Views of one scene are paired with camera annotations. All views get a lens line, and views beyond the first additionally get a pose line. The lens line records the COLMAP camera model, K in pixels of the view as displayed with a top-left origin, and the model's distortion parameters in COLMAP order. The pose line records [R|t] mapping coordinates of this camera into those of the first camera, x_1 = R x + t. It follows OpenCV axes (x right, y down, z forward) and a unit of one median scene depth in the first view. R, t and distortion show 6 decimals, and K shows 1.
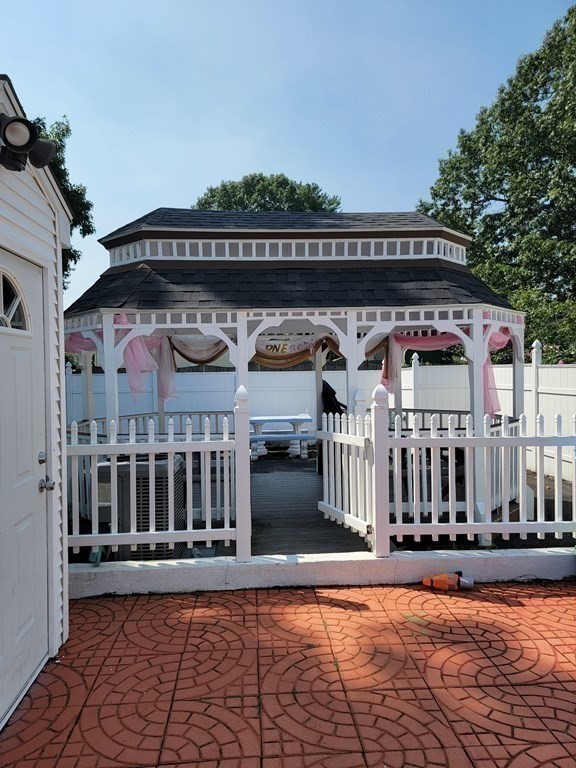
lens RADIAL K [[539.7, 0, 283.1], [0, 539.7, 382.1], [0, 0, 1]] dist [0.112477, -0.087389]
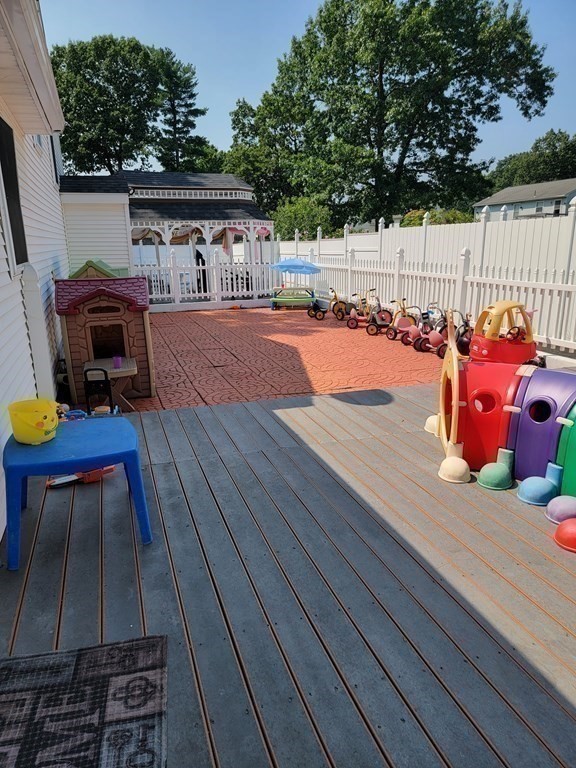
lens RADIAL K [[539.7, 0, 283.1], [0, 539.7, 382.1], [0, 0, 1]] dist [0.112477, -0.087389]
pose [[0.970507, -0.066715, 0.231660, -0.172855], [0.013905, 0.974837, 0.222485, 0.047178], [-0.240673, -0.212702, 0.947013, -1.699546]]
